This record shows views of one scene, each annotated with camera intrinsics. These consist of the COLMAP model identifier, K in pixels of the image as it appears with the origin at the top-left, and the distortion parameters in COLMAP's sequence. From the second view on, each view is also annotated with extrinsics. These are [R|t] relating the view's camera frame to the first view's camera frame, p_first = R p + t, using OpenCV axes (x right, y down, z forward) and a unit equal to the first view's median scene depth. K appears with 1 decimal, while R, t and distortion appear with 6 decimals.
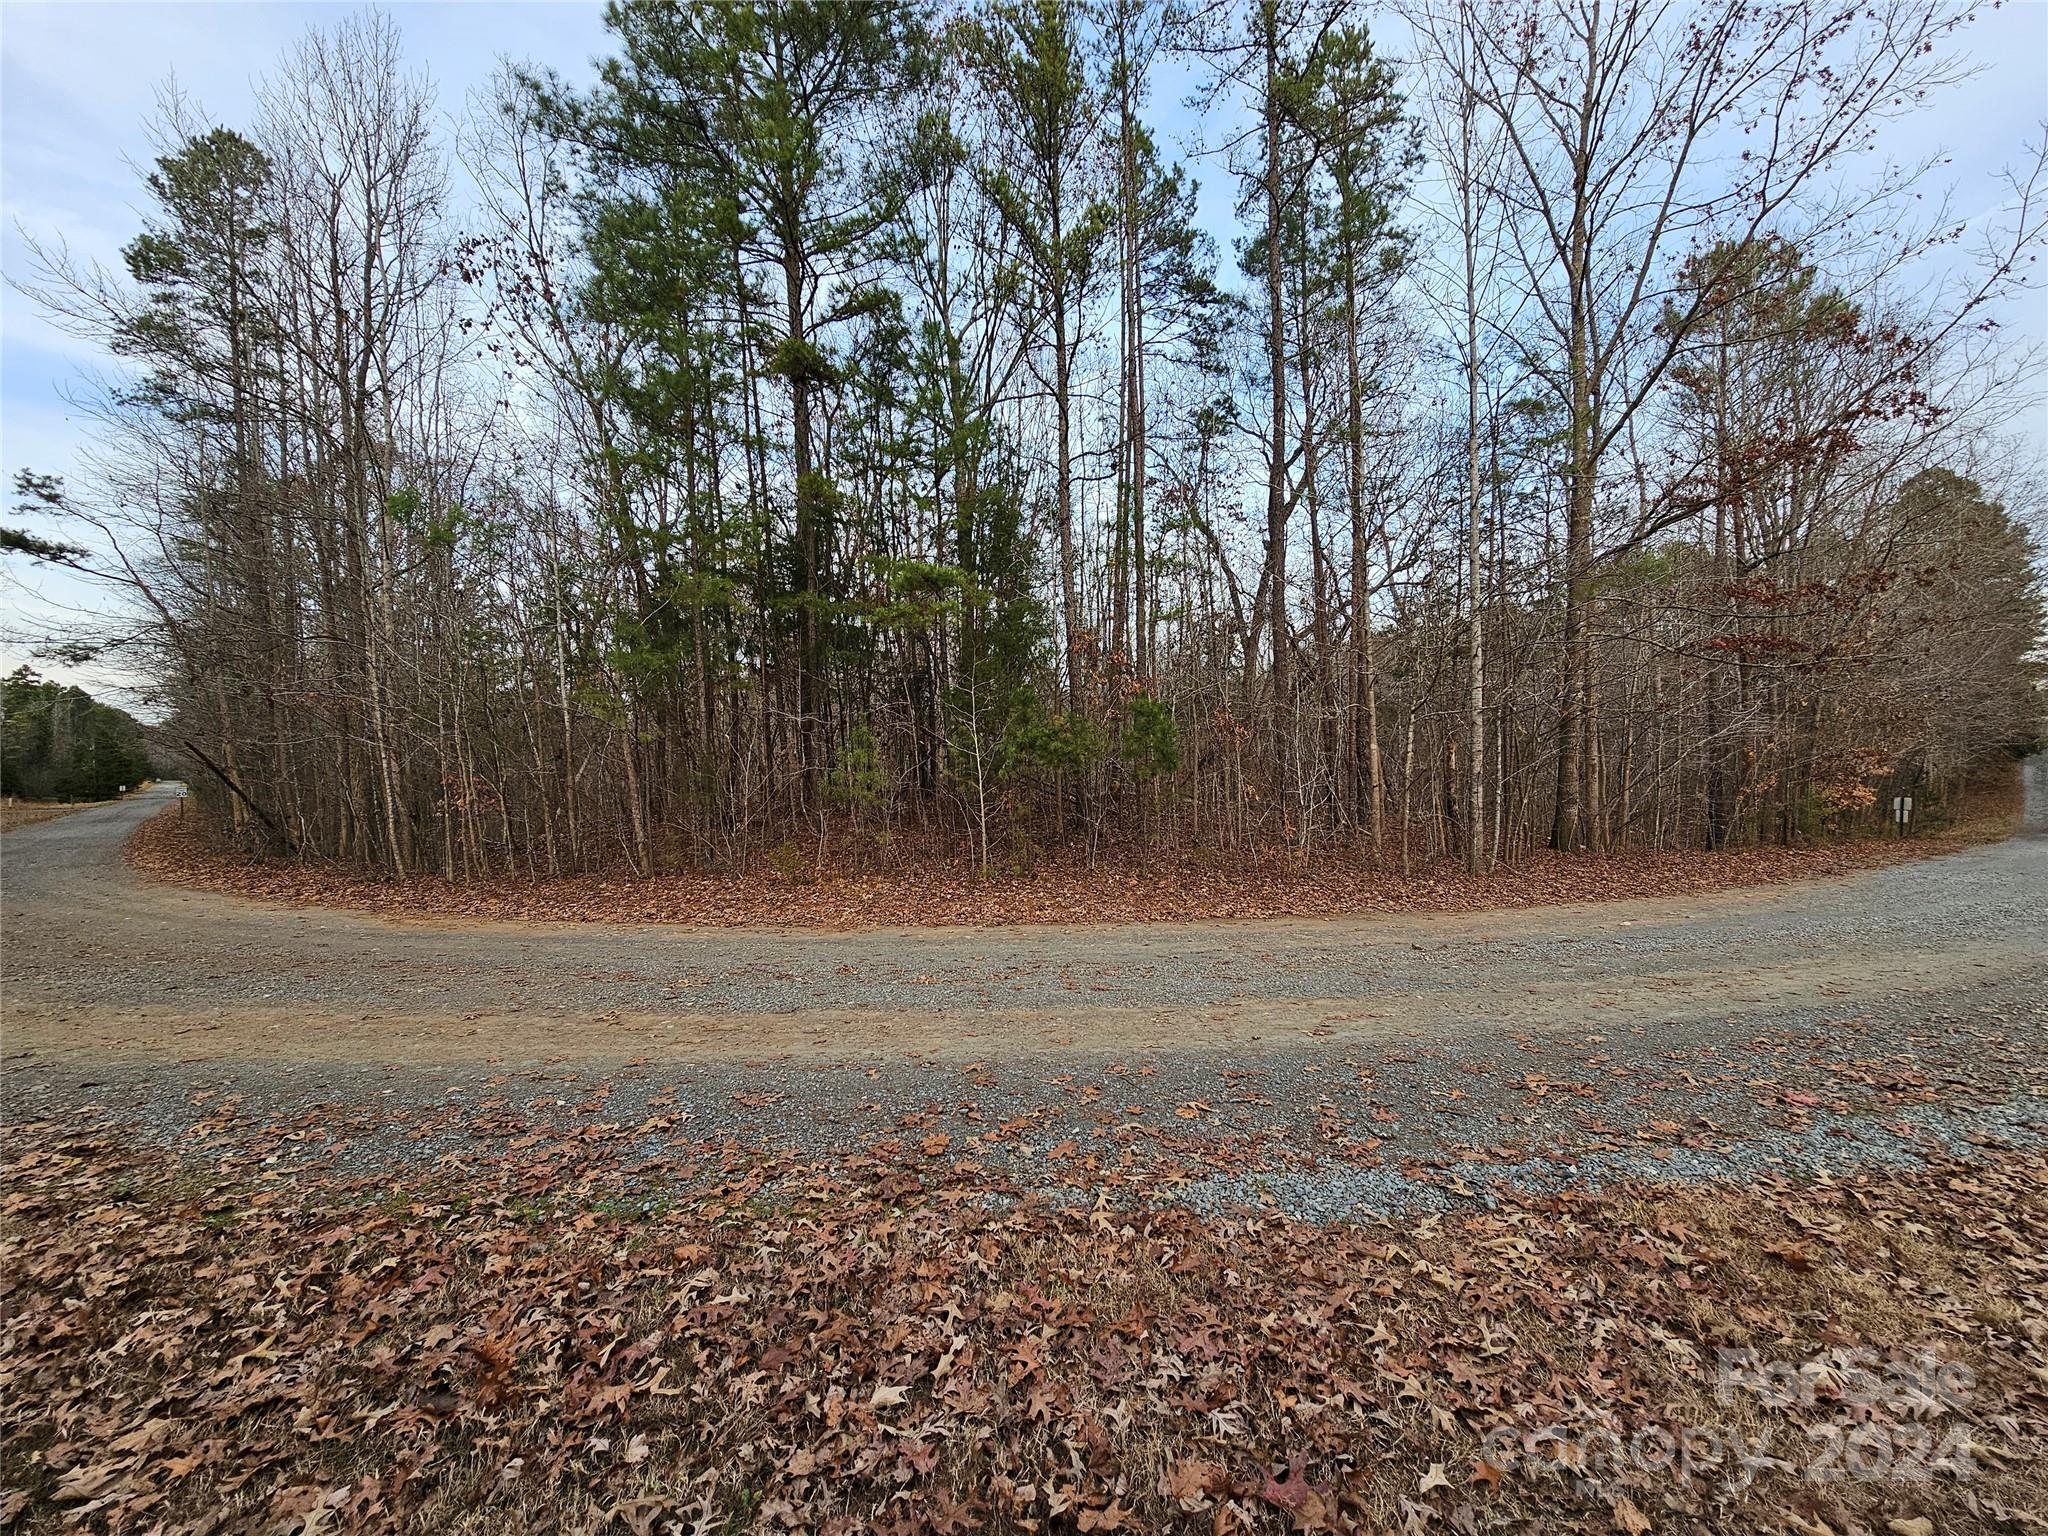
lens RADIAL K [[839.1, 0, 1032.7], [0, 839.1, 763.8], [0, 0, 1]] dist [-0.000232, -0.001275]
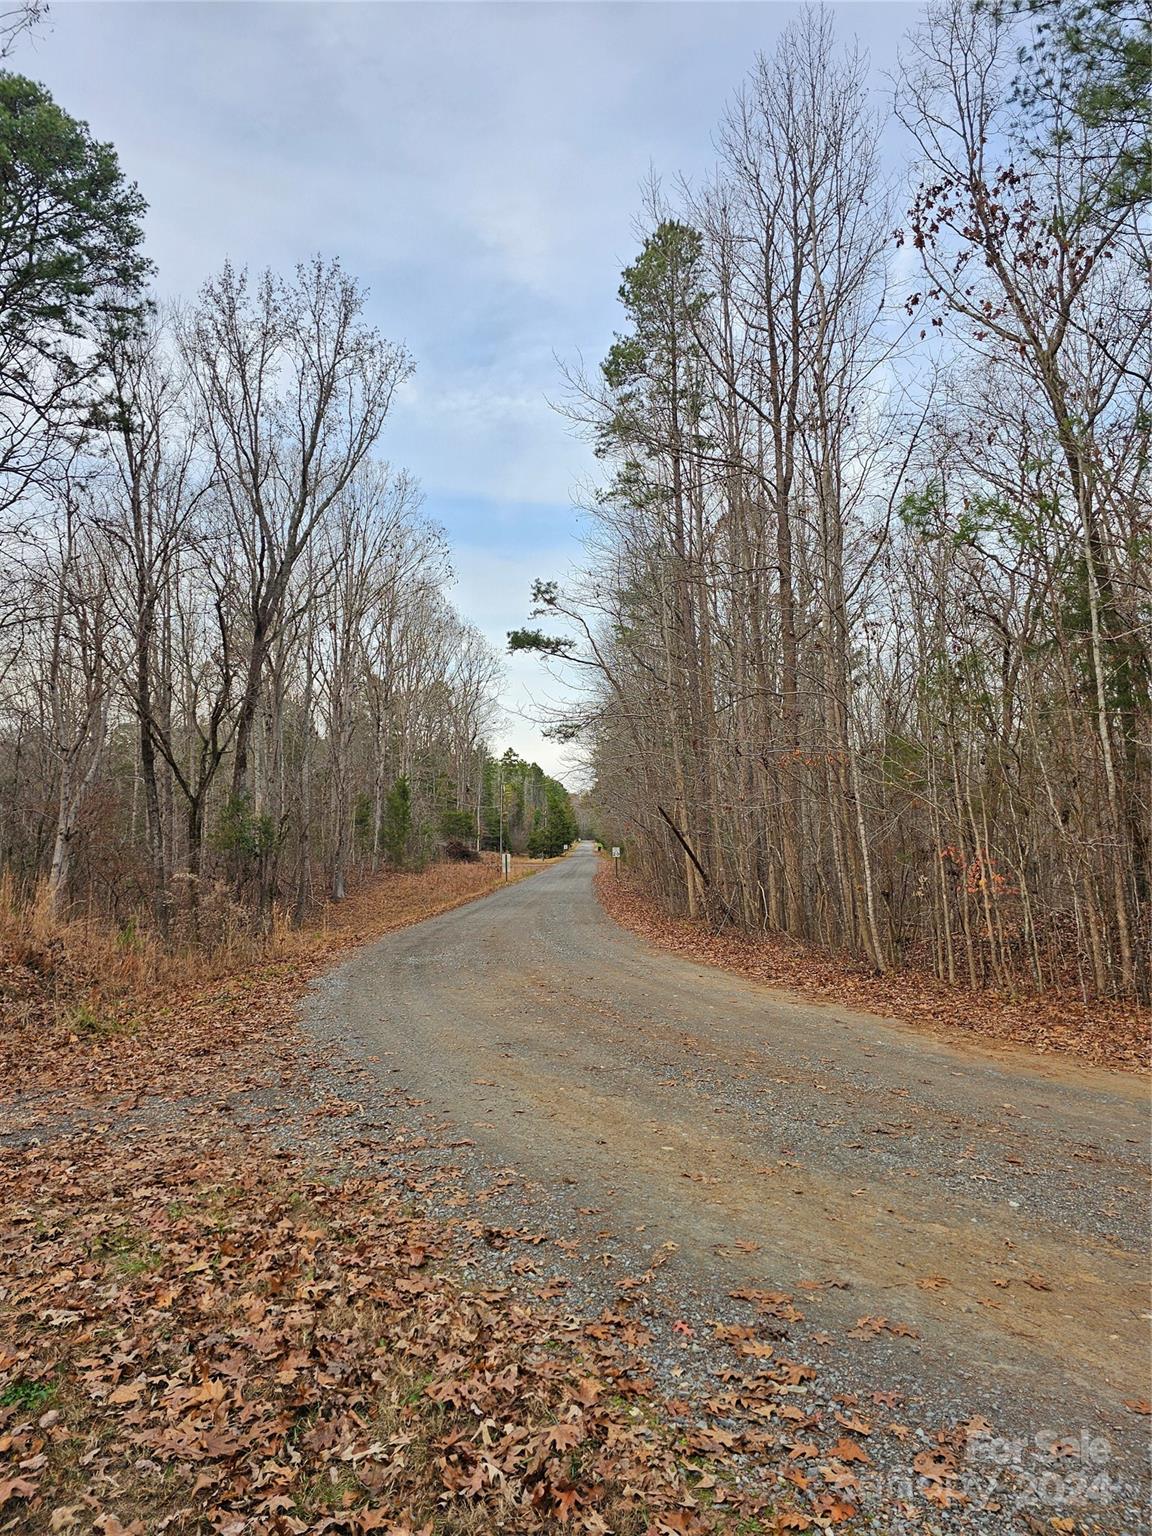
lens RADIAL K [[1026.8, 0, 581.6], [0, 1026.8, 762.4], [0, 0, 1]] dist [0.082153, -0.067040]
pose [[0.694943, -0.045531, -0.717622, -0.125700], [0.001766, 0.998098, -0.061616, -0.002581], [0.719063, 0.041553, 0.693702, 0.042275]]
